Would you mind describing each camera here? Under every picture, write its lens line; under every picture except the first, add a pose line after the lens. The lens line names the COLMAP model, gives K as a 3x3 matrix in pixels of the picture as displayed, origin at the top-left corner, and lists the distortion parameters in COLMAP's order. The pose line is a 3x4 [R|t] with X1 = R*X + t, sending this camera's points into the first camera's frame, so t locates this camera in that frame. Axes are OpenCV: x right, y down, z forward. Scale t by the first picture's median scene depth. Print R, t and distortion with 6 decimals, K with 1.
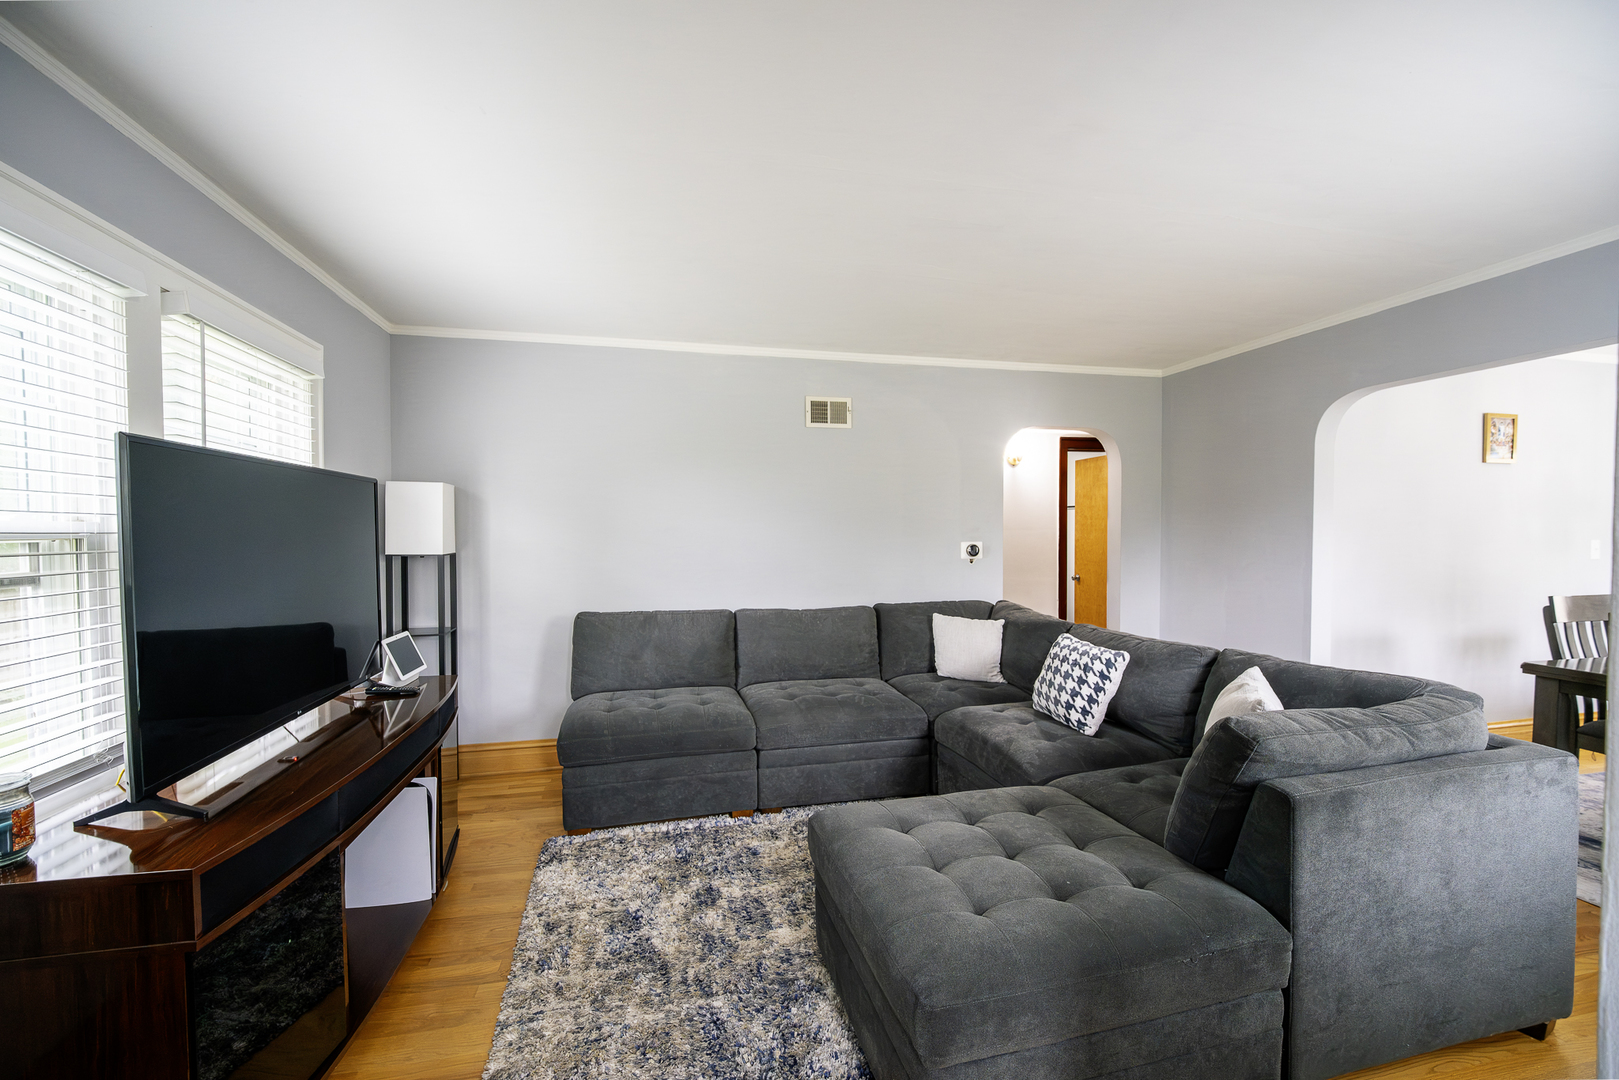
lens RADIAL K [[663.5, 0, 809.5], [0, 663.5, 542.6], [0, 0, 1]] dist [0.001757, -0.000714]
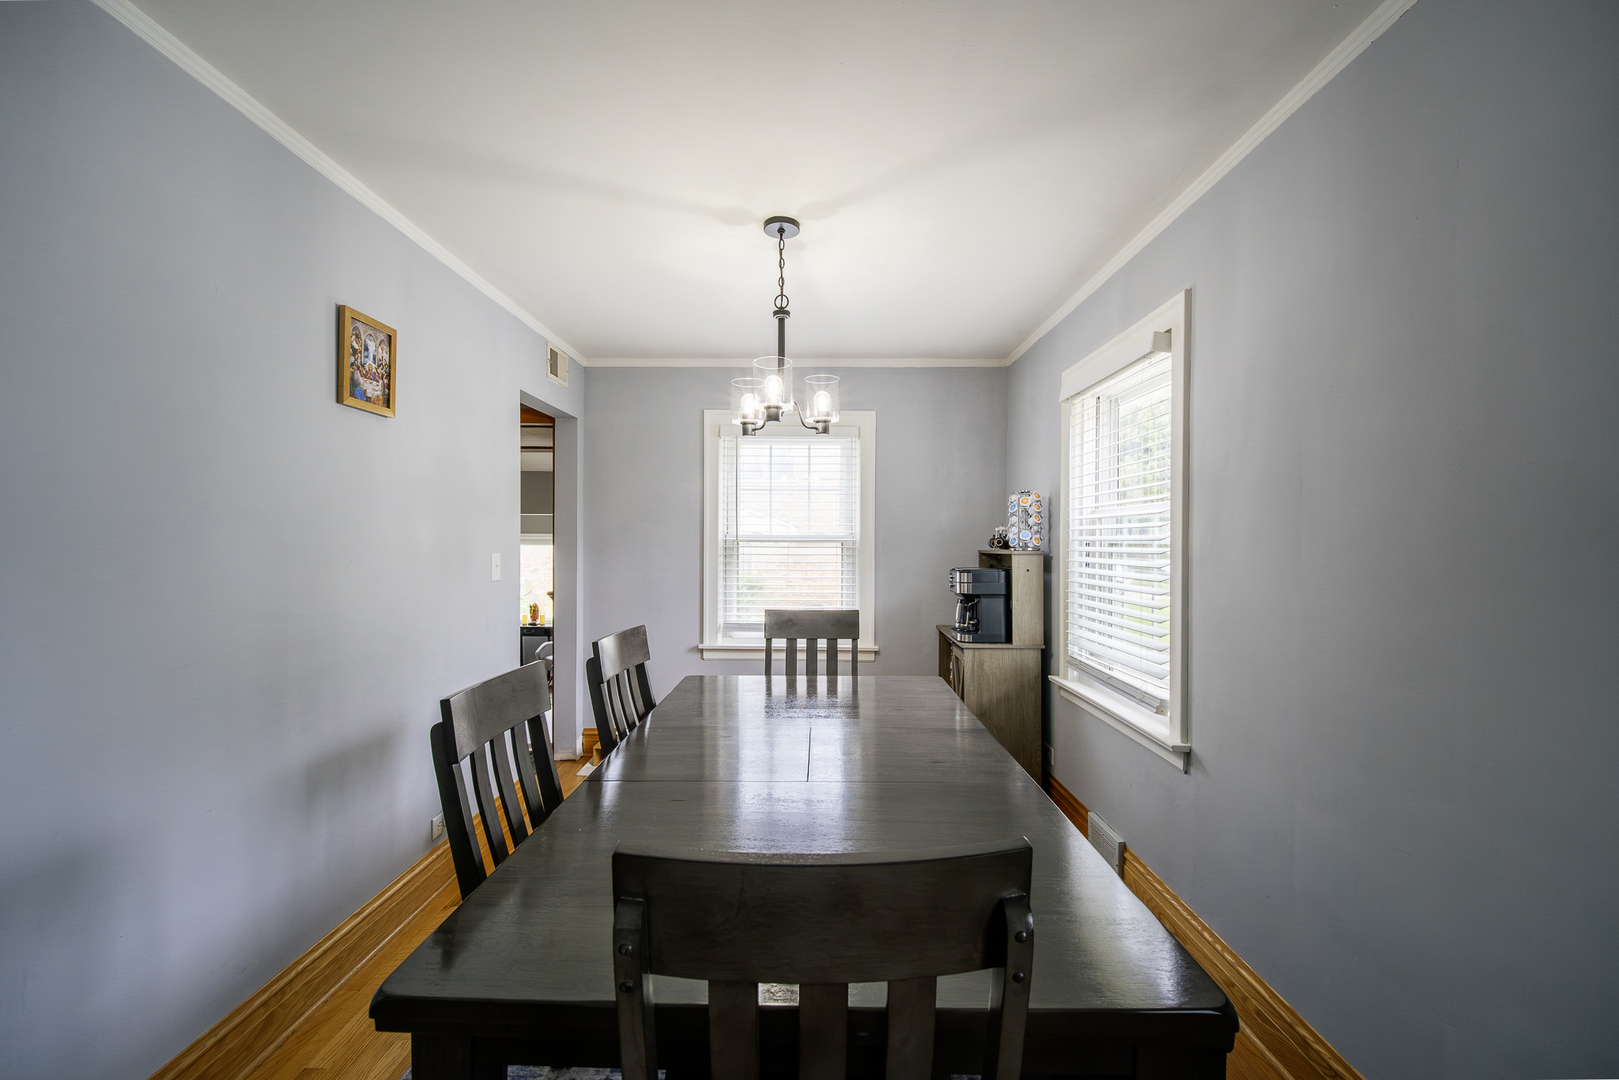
lens RADIAL K [[663.5, 0, 809.7], [0, 663.5, 534.5], [0, 0, 1]] dist [0.001757, -0.000714]
pose [[0.231869, 0.006850, 0.972723, 0.625988], [0.017805, 0.999778, -0.011285, -0.015109], [-0.972584, 0.019936, 0.231696, 0.557491]]
